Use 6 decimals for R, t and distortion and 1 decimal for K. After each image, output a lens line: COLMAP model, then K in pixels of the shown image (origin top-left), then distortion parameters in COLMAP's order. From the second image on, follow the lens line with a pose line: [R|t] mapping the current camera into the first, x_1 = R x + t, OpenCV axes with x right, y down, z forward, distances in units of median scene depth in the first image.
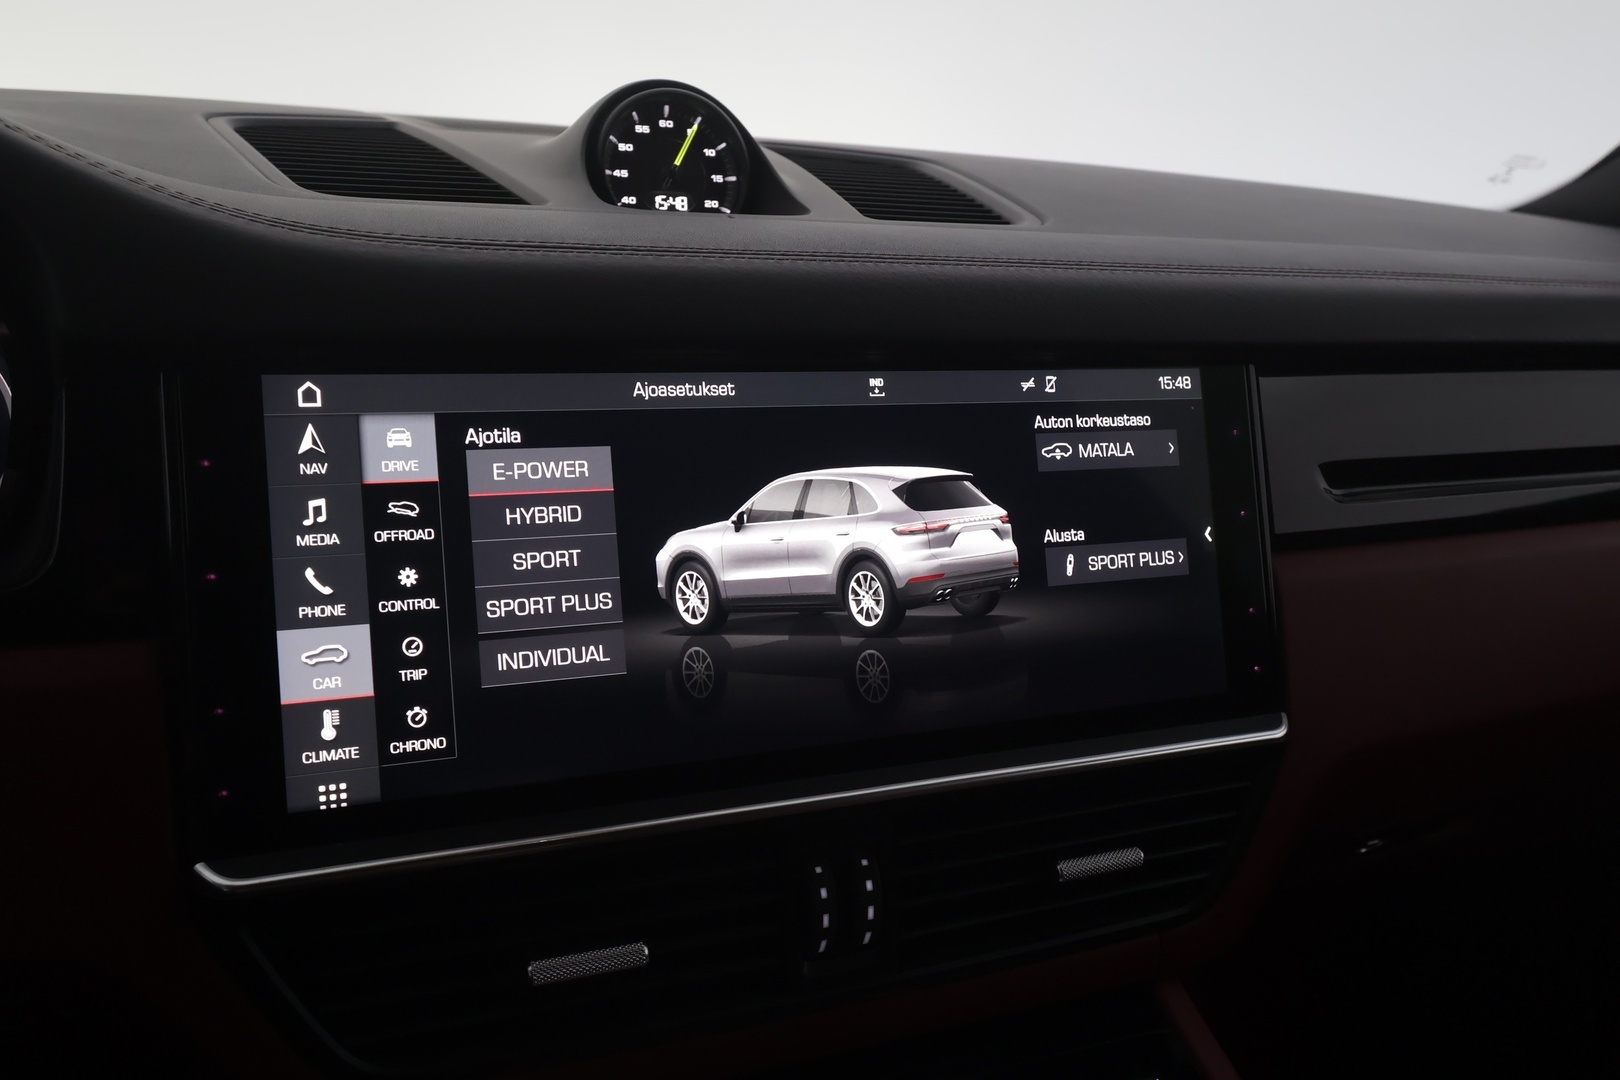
lens RADIAL K [[1264.9, 0, 810.3], [0, 1264.9, 543.1], [0, 0, 1]] dist [0.003434, -0.000658]
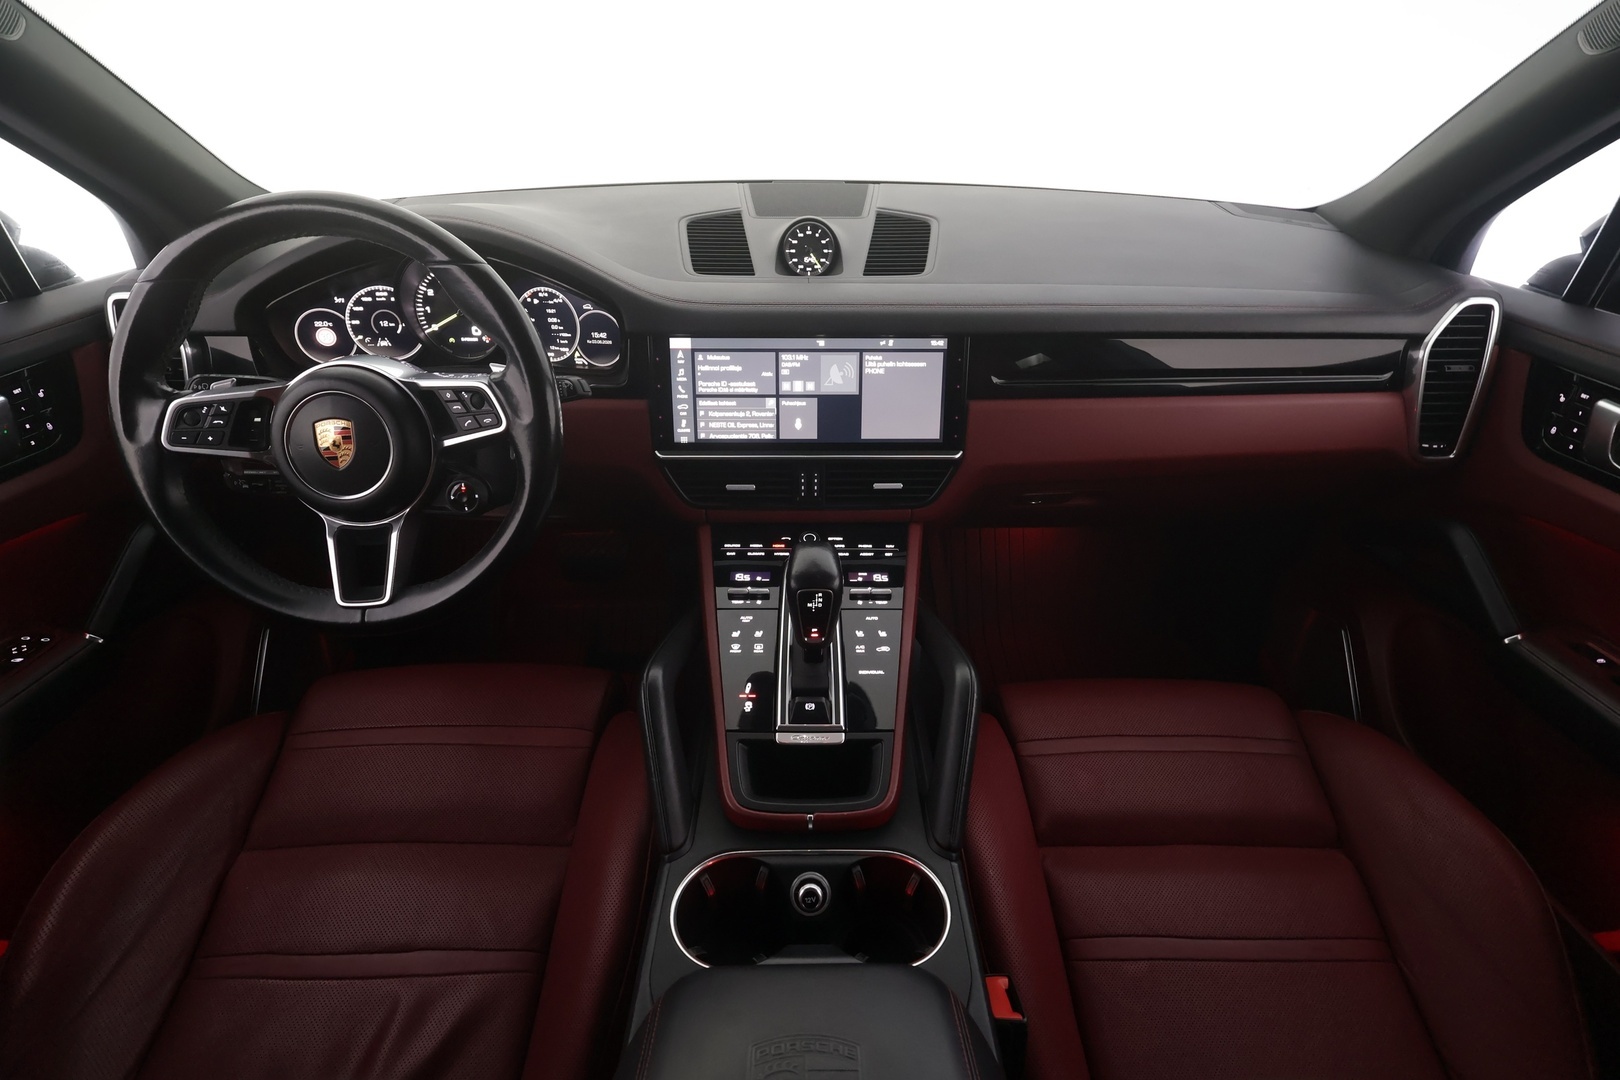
lens RADIAL K [[750.5, 0, 811.5], [0, 750.5, 538.4], [0, 0, 1]] dist [0.003405, -0.000090]
pose [[0.926321, 0.171396, -0.335489, 0.757492], [-0.058827, 0.945399, 0.320562, -0.264798], [0.372114, -0.277207, 0.885826, -0.966218]]
